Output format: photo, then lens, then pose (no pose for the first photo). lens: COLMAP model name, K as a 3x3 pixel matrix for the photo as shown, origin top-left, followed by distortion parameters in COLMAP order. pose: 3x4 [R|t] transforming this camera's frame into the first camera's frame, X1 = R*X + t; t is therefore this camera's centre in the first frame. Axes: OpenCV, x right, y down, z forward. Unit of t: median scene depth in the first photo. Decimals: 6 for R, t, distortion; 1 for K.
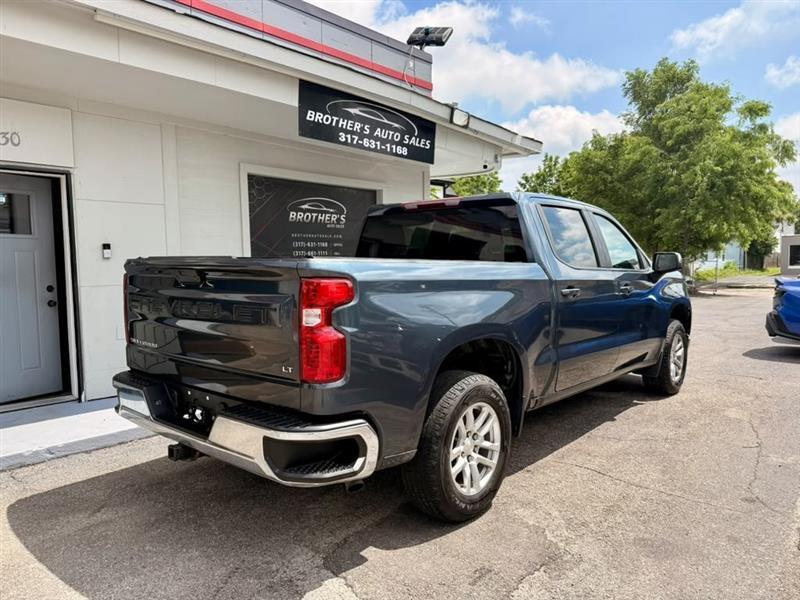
lens RADIAL K [[559.4, 0, 400.0], [0, 559.4, 305.1], [0, 0, 1]] dist [0.080855, -0.109821]
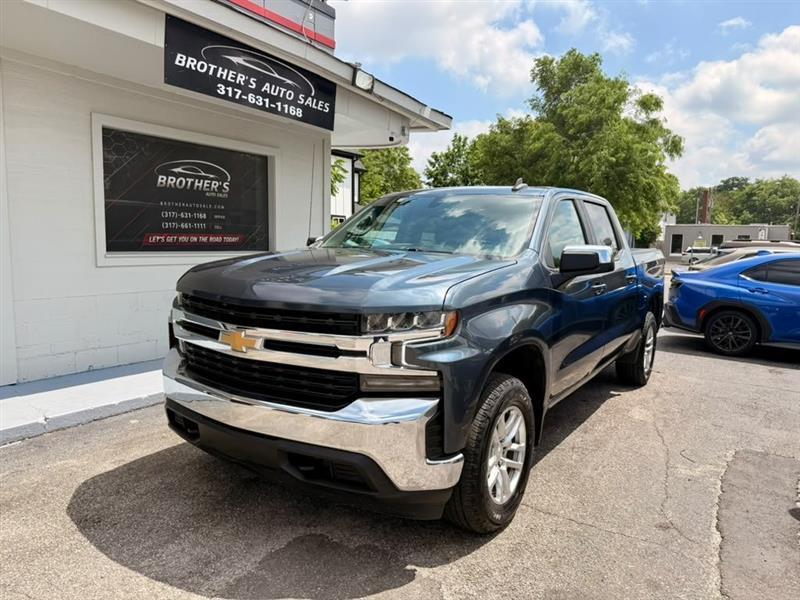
lens RADIAL K [[569.8, 0, 405.9], [0, 569.8, 297.9], [0, 0, 1]] dist [0.033103, -0.063896]
pose [[0.984772, 0.020048, 0.172691, 0.026134], [-0.025172, 0.999304, 0.027531, -0.017566], [-0.172019, -0.031458, 0.984591, 0.099255]]
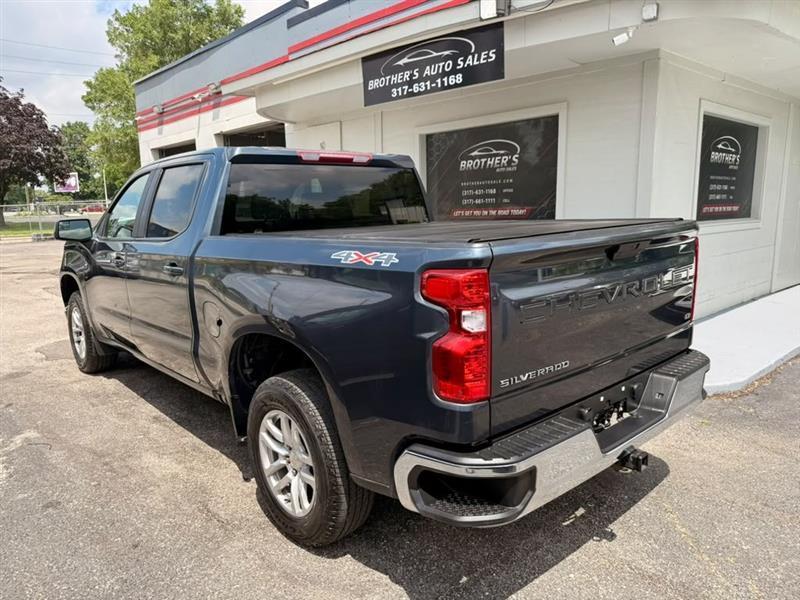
lens RADIAL K [[570.9, 0, 399.6], [0, 570.9, 303.7], [0, 0, 1]] dist [0.030080, -0.040558]
pose [[-0.099048, 0.186774, -0.977397, 0.969943], [-0.055087, 0.979692, 0.192794, -0.114086], [0.993557, 0.072937, -0.086748, 1.080831]]
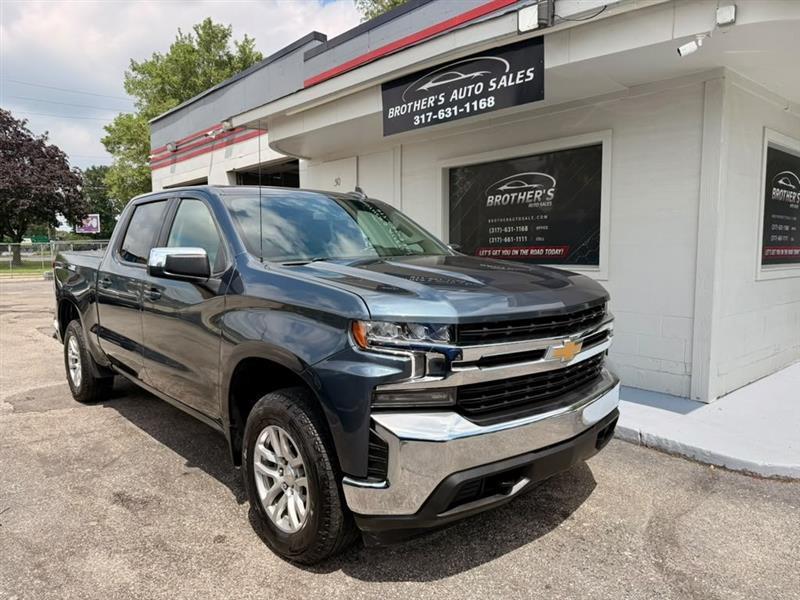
lens RADIAL K [[566.8, 0, 400.9], [0, 566.8, 299.0], [0, 0, 1]] dist [0.045066, -0.057357]
pose [[-0.120019, 0.101745, -0.987544, 0.846234], [-0.067480, 0.991598, 0.110364, -0.097579], [0.990476, 0.079885, -0.112145, 1.056347]]
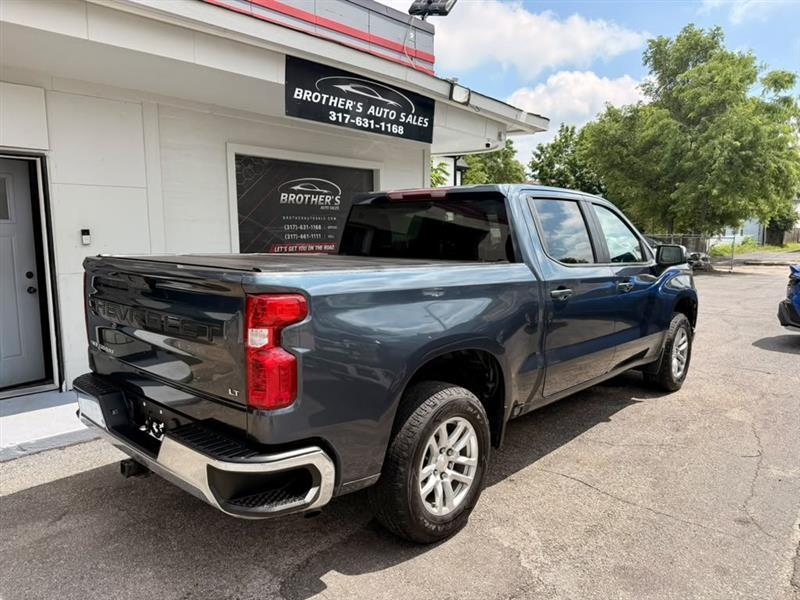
lens RADIAL K [[559.8, 0, 397.9], [0, 559.8, 305.4], [0, 0, 1]] dist [0.075506, -0.100781]
pose [[0.999619, 0.012758, -0.024459, 0.032990], [-0.011459, 0.998553, 0.052537, -0.029567], [0.025094, -0.052237, 0.998319, 0.035070]]
